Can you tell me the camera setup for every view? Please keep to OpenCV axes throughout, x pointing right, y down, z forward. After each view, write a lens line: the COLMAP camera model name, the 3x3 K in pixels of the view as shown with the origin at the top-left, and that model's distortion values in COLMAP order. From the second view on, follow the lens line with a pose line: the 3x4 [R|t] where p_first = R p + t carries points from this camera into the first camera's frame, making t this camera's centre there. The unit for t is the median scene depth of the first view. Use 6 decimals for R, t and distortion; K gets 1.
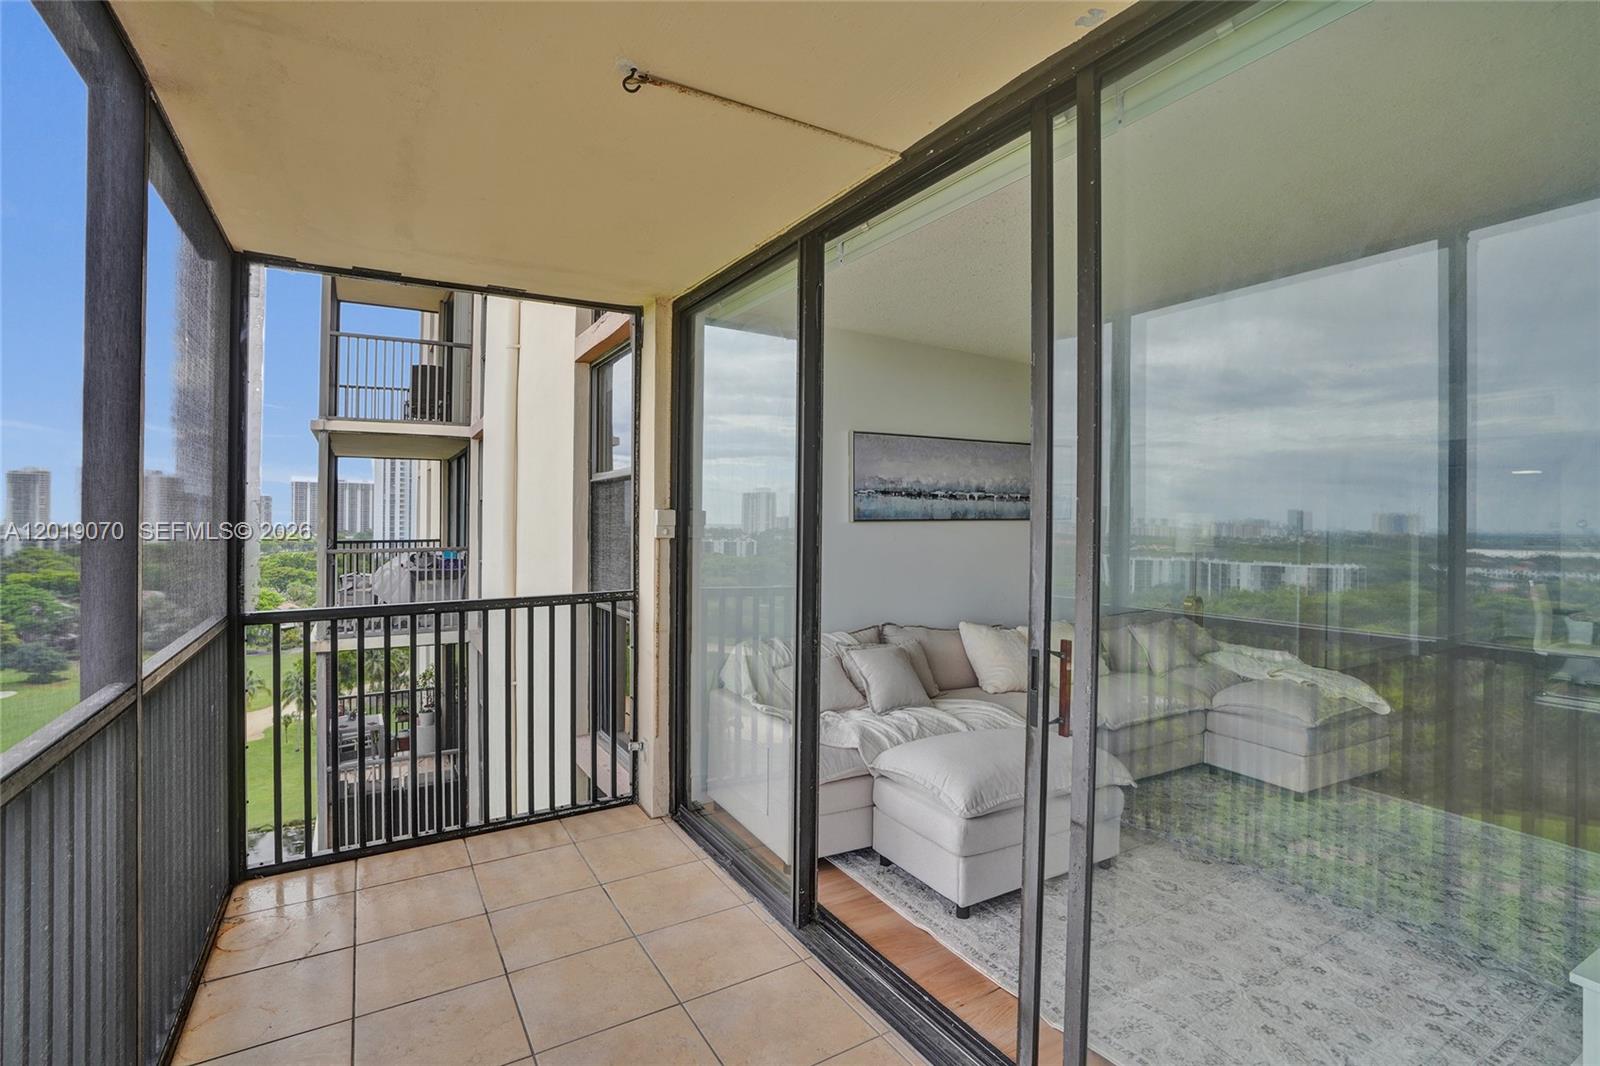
lens RADIAL K [[756.5, 0, 812.1], [0, 756.5, 527.7], [0, 0, 1]] dist [-0.059341, 0.023665]
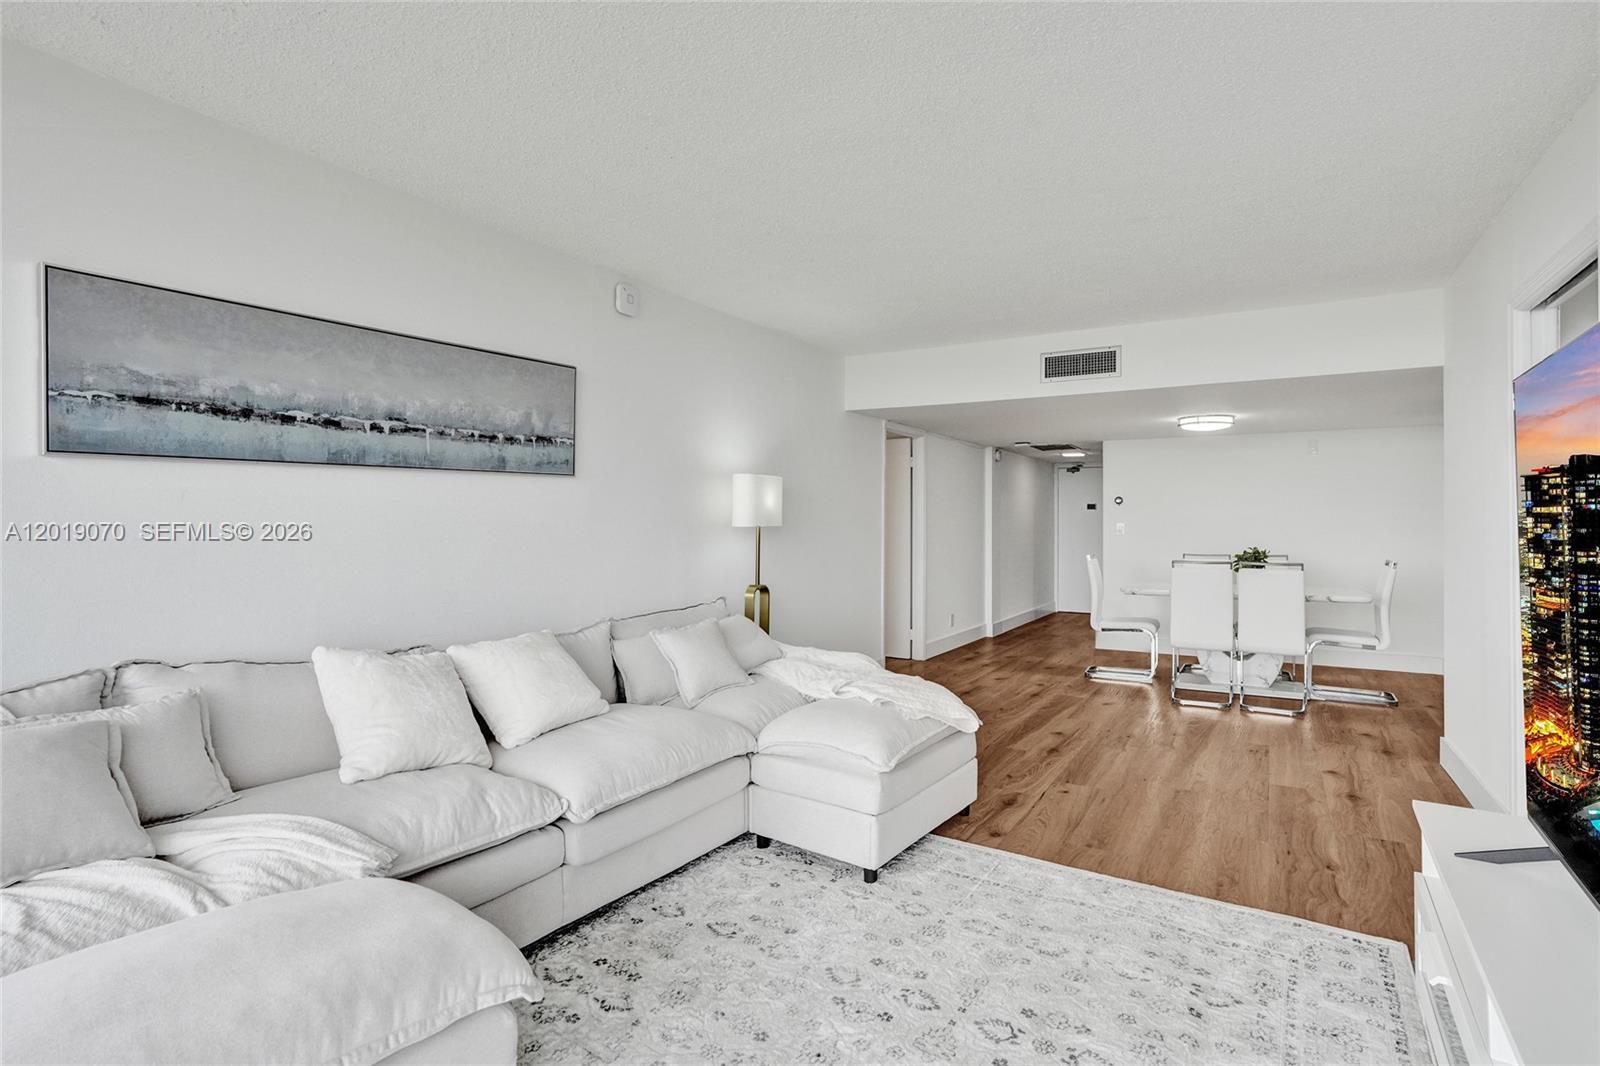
lens RADIAL K [[771.9, 0, 794.3], [0, 771.9, 517.2], [0, 0, 1]] dist [-0.054433, 0.029106]
pose [[0.899503, -0.003430, 0.436900, 0.260747], [0.007189, 0.999950, -0.006950, 0.037178], [-0.436855, 0.009392, 0.899483, 0.353700]]
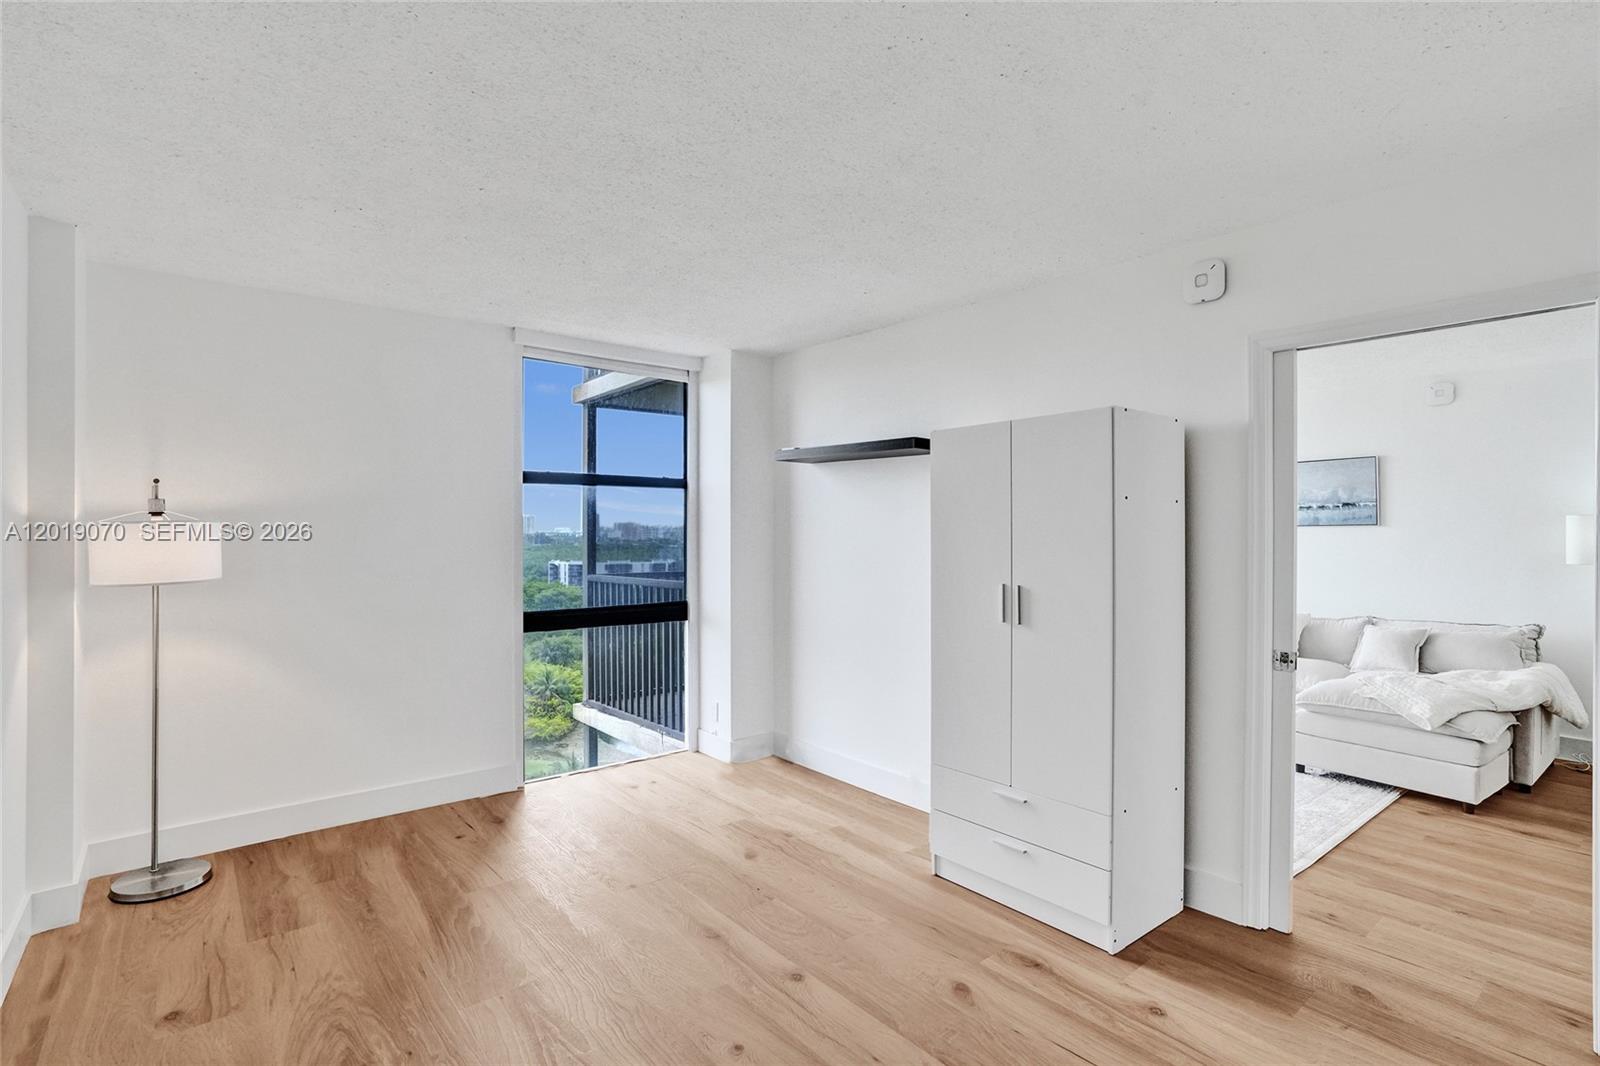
lens RADIAL K [[756.5, 0, 812.1], [0, 756.5, 527.7], [0, 0, 1]] dist [-0.059341, 0.023665]
pose [[0.133721, -0.008846, -0.990980, 1.483785], [-0.008713, 0.999911, -0.010102, 0.011244], [0.990981, 0.009985, 0.133632, 0.092461]]
